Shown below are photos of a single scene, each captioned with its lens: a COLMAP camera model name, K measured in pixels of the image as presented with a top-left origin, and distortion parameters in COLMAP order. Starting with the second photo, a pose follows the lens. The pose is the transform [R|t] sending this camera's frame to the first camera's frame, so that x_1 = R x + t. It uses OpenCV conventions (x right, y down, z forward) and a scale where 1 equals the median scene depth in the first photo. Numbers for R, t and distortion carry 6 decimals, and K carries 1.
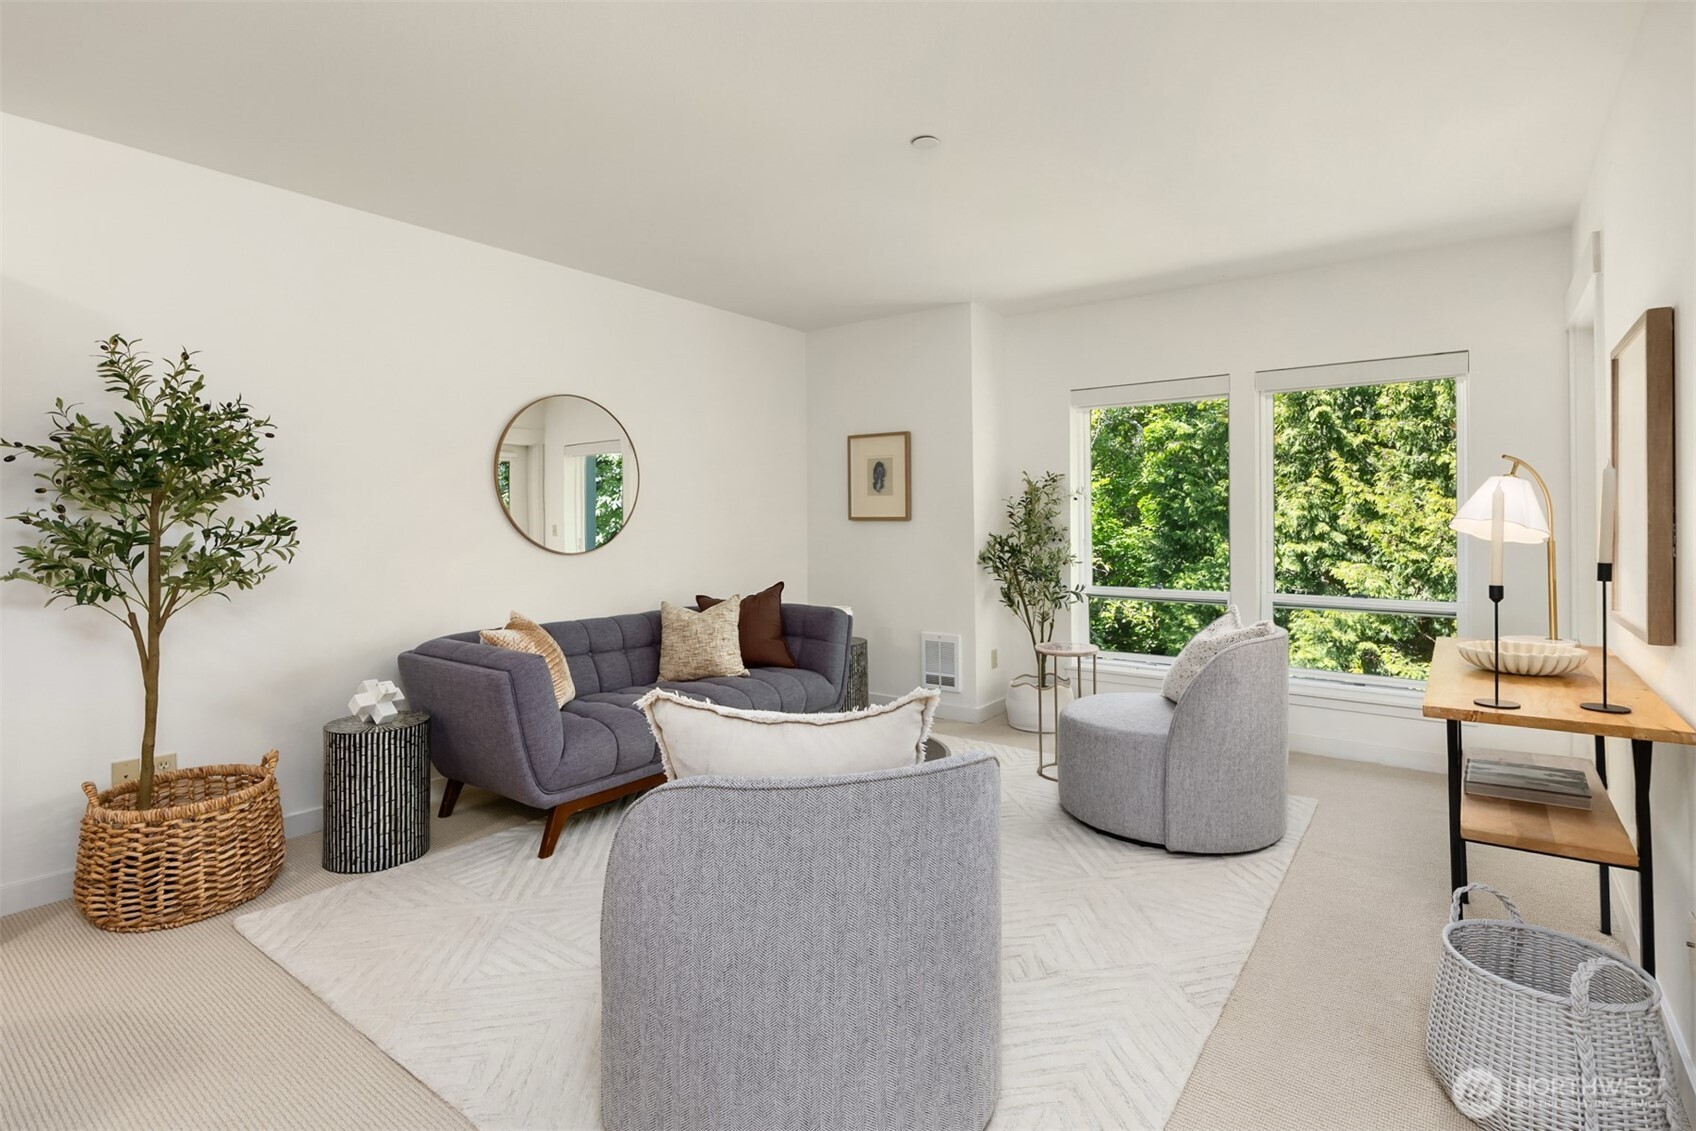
lens RADIAL K [[813.6, 0, 851.5], [0, 813.6, 515.1], [0, 0, 1]] dist [0.002665, -0.000345]
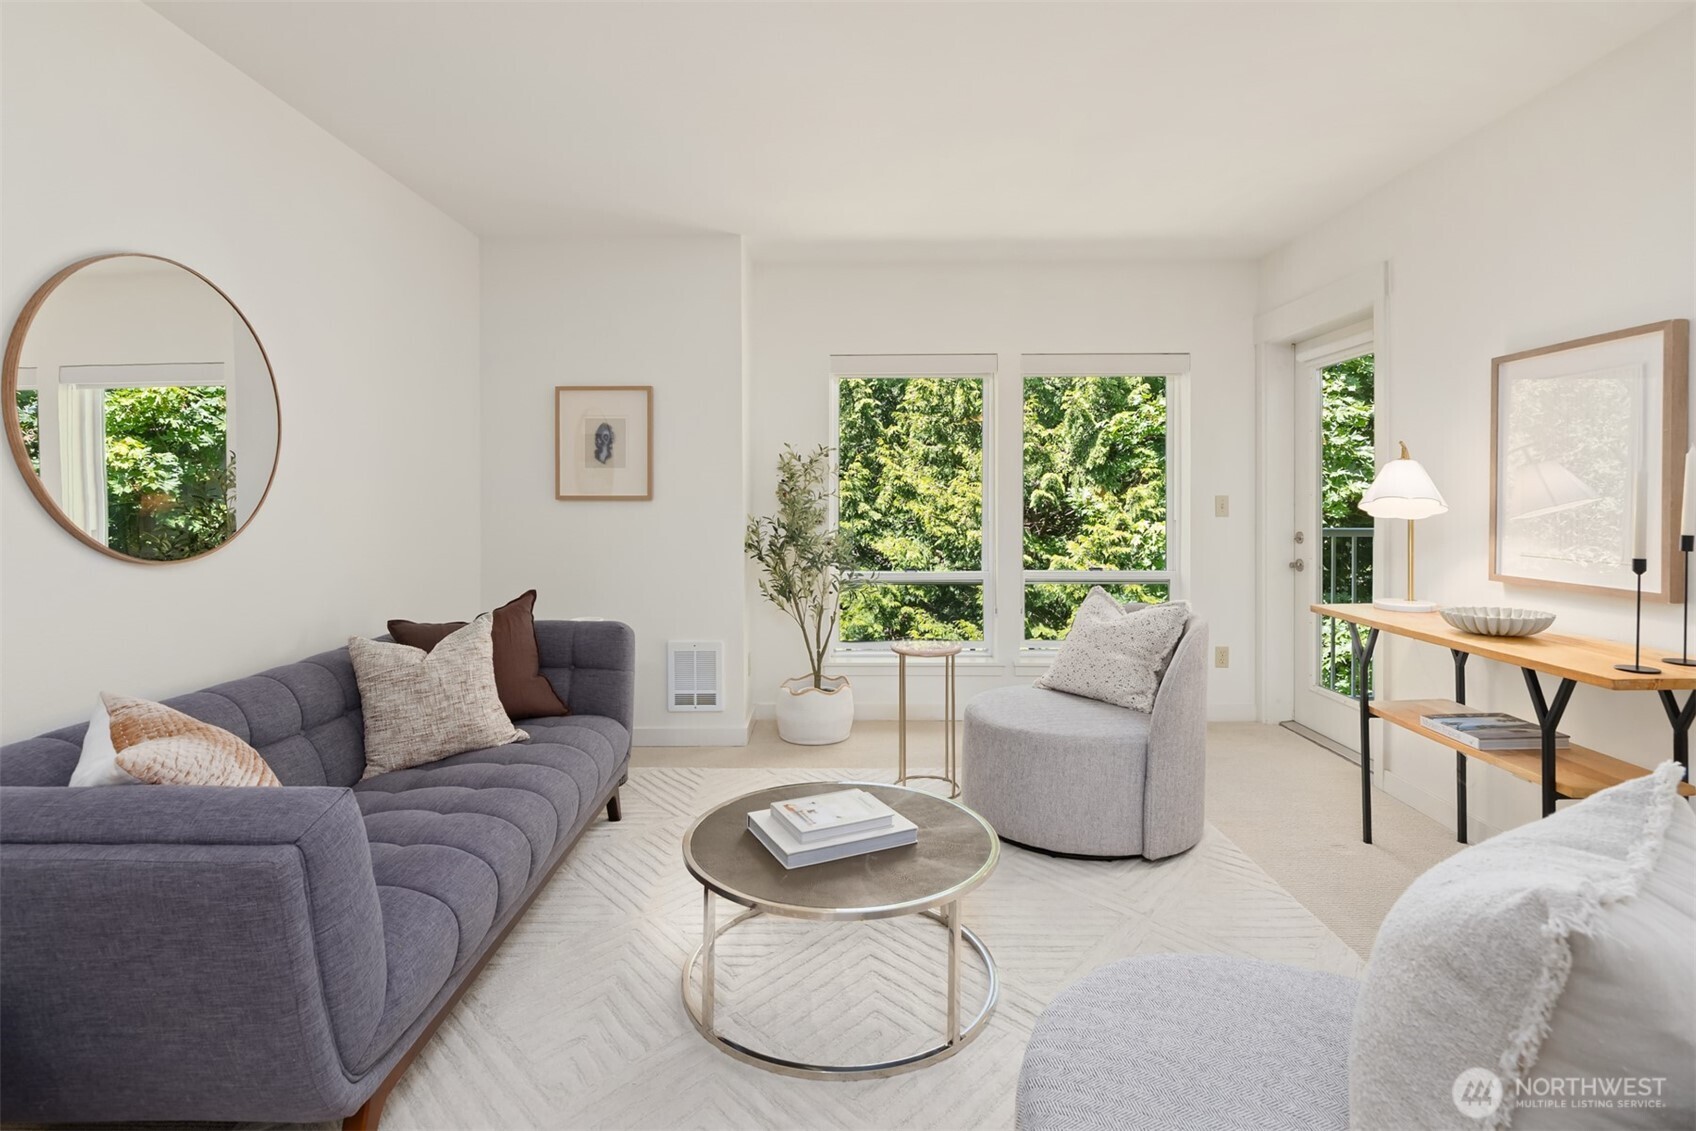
lens RADIAL K [[813.6, 0, 833.3], [0, 813.6, 496.9], [0, 0, 1]] dist [0.002665, -0.000345]
pose [[0.809141, 0.002861, 0.587607, -0.310476], [-0.003731, 0.999993, 0.000268, 0.003765], [-0.587602, -0.002409, 0.809146, 0.333514]]
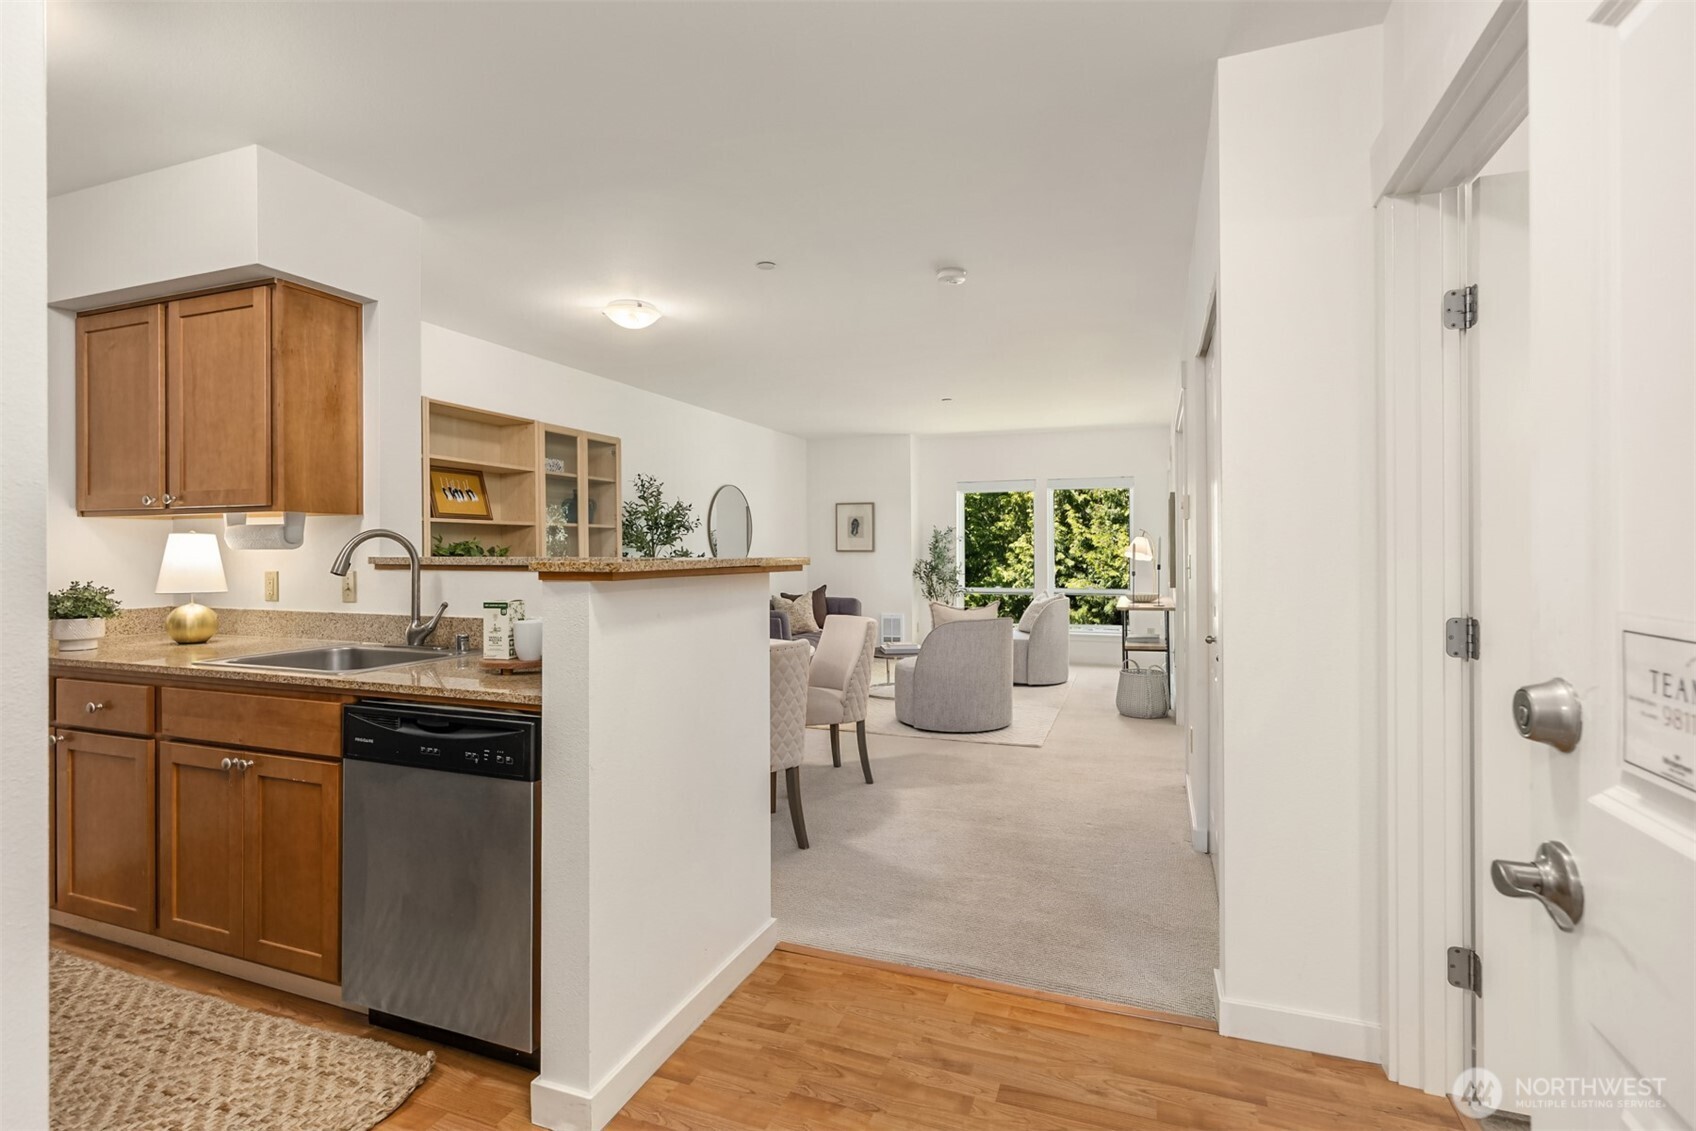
lens RADIAL K [[813.6, 0, 852.9], [0, 813.6, 559.8], [0, 0, 1]] dist [0.002665, -0.000345]
pose [[0.955509, -0.003988, 0.294935, -0.638115], [-0.001046, 0.999856, 0.016910, -0.006527], [-0.294960, -0.016466, 0.955368, -0.894906]]
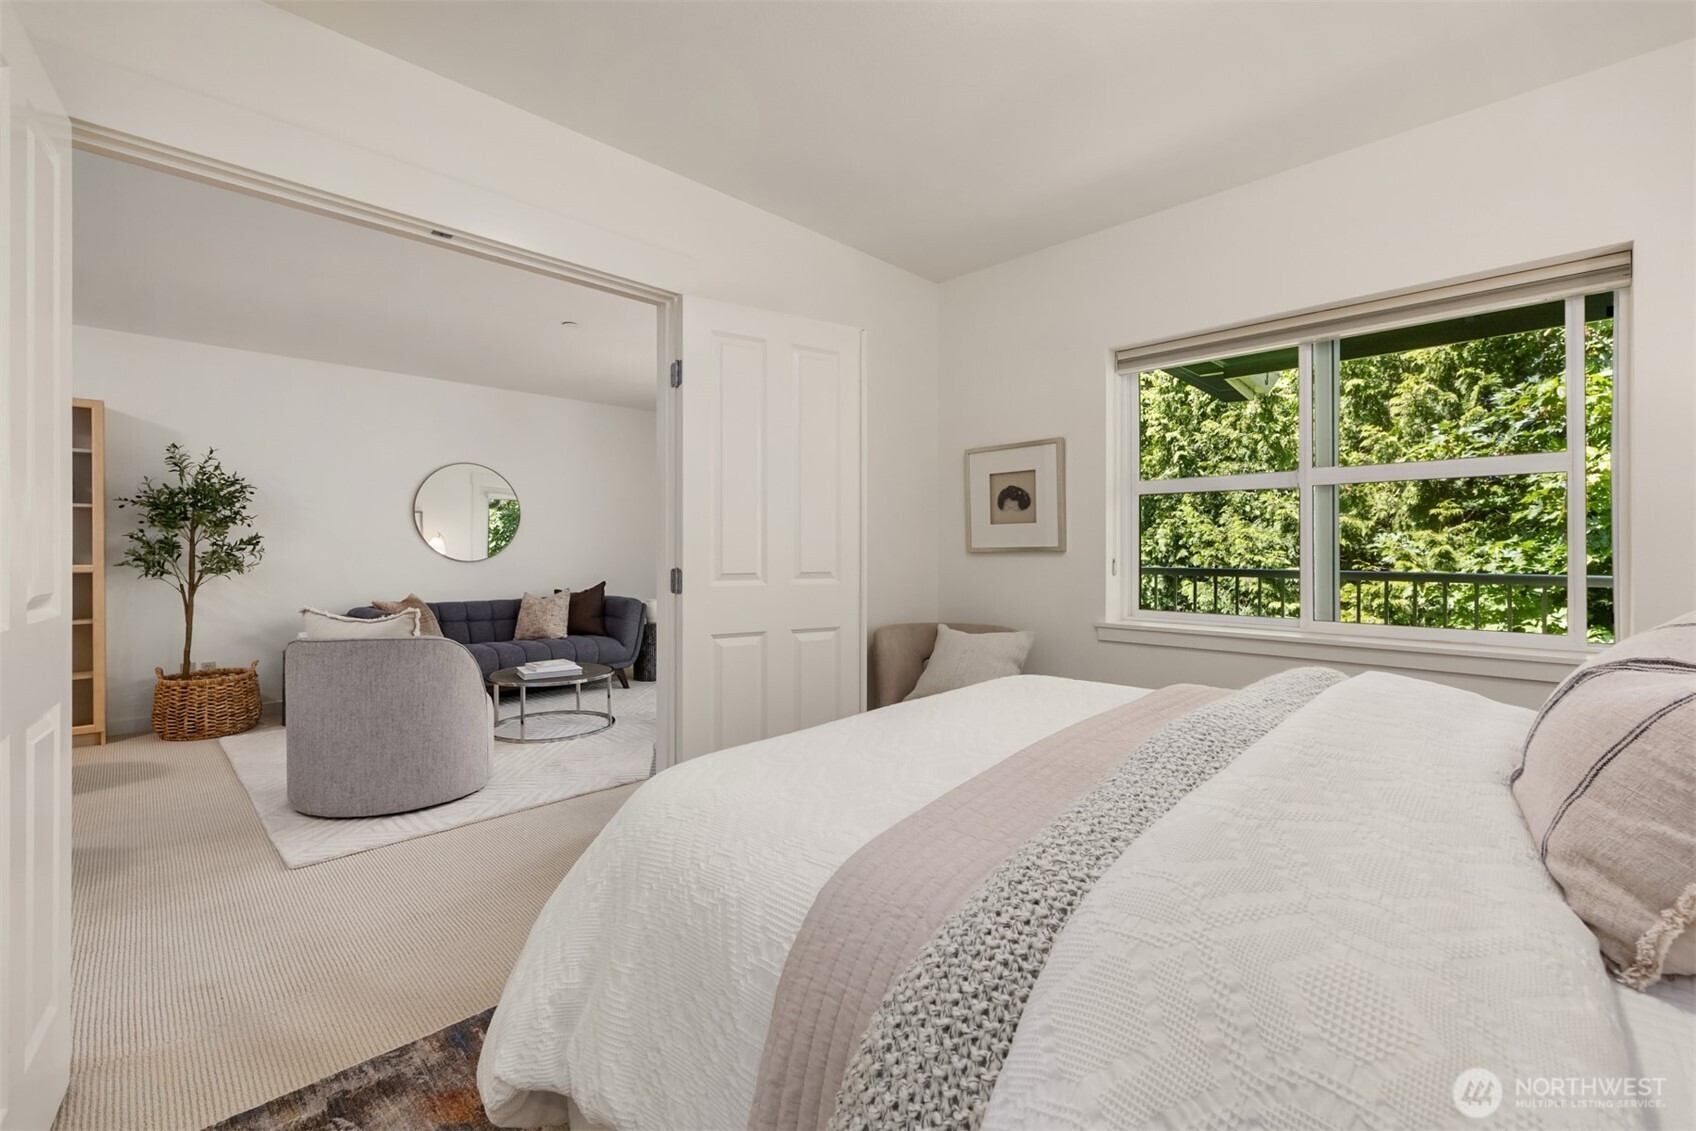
lens RADIAL K [[709.1, 0, 835.8], [0, 709.1, 550.3], [0, 0, 1]] dist [-0.004091, 0.001535]
pose [[0.990522, 0.004058, -0.137293, 0.588963], [-0.003110, 0.999970, 0.007114, 0.013428], [0.137318, -0.006620, 0.990505, -0.304789]]
